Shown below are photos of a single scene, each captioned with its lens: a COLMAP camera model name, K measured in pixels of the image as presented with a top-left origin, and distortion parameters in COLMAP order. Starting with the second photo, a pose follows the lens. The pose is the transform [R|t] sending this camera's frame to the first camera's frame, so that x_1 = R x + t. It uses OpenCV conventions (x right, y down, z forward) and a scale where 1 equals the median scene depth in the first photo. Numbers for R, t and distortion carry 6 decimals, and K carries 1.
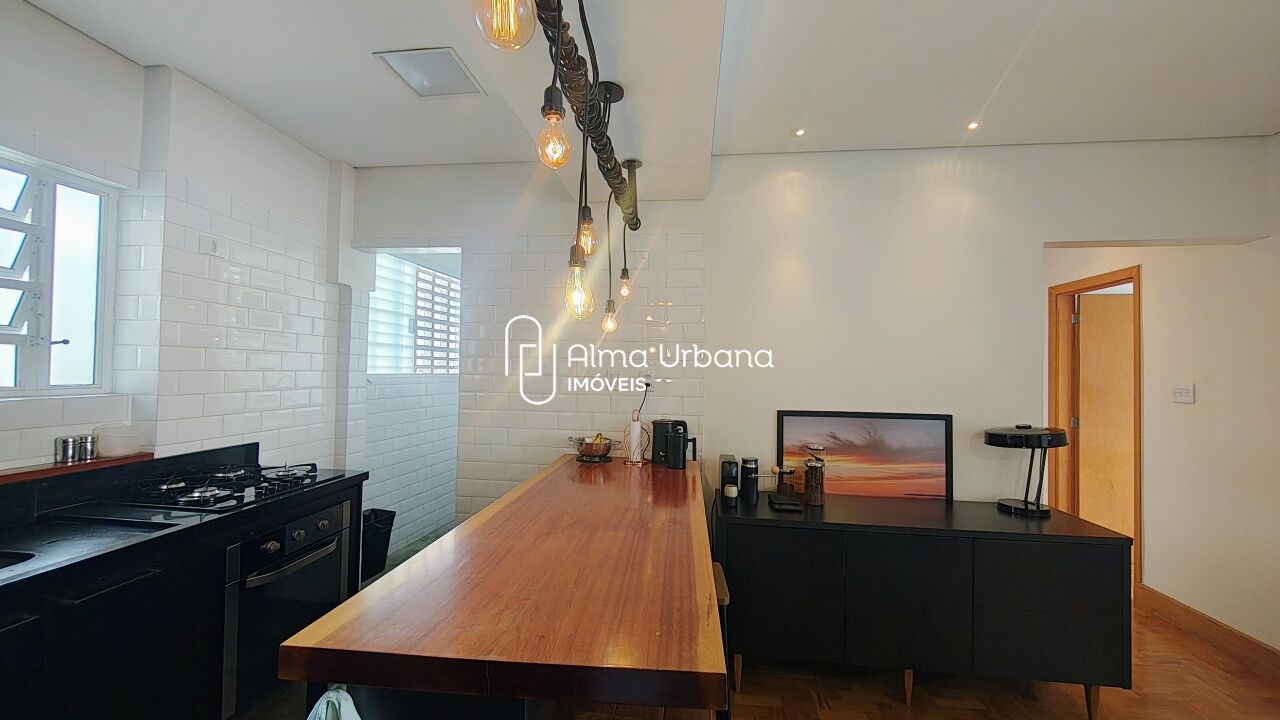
lens RADIAL K [[480.4, 0, 640.0], [0, 480.4, 360.0], [0, 0, 1]] dist [0.000727, 0.000036]
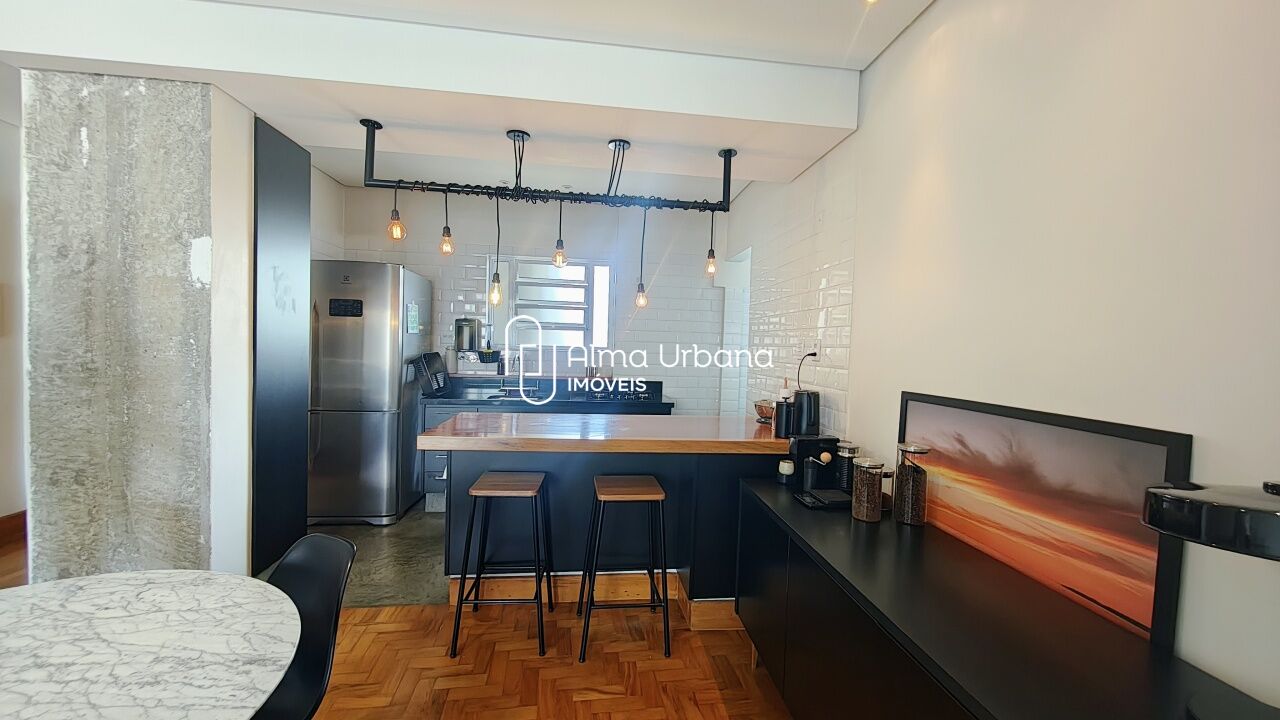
lens RADIAL K [[469.0, 0, 640.0], [0, 469.0, 360.0], [0, 0, 1]] dist [-0.000202, -0.000022]
pose [[0.235527, 0.026056, -0.971519, 0.907878], [-0.001619, 0.999650, 0.026418, 0.043253], [0.971867, -0.004649, 0.235486, 0.483514]]
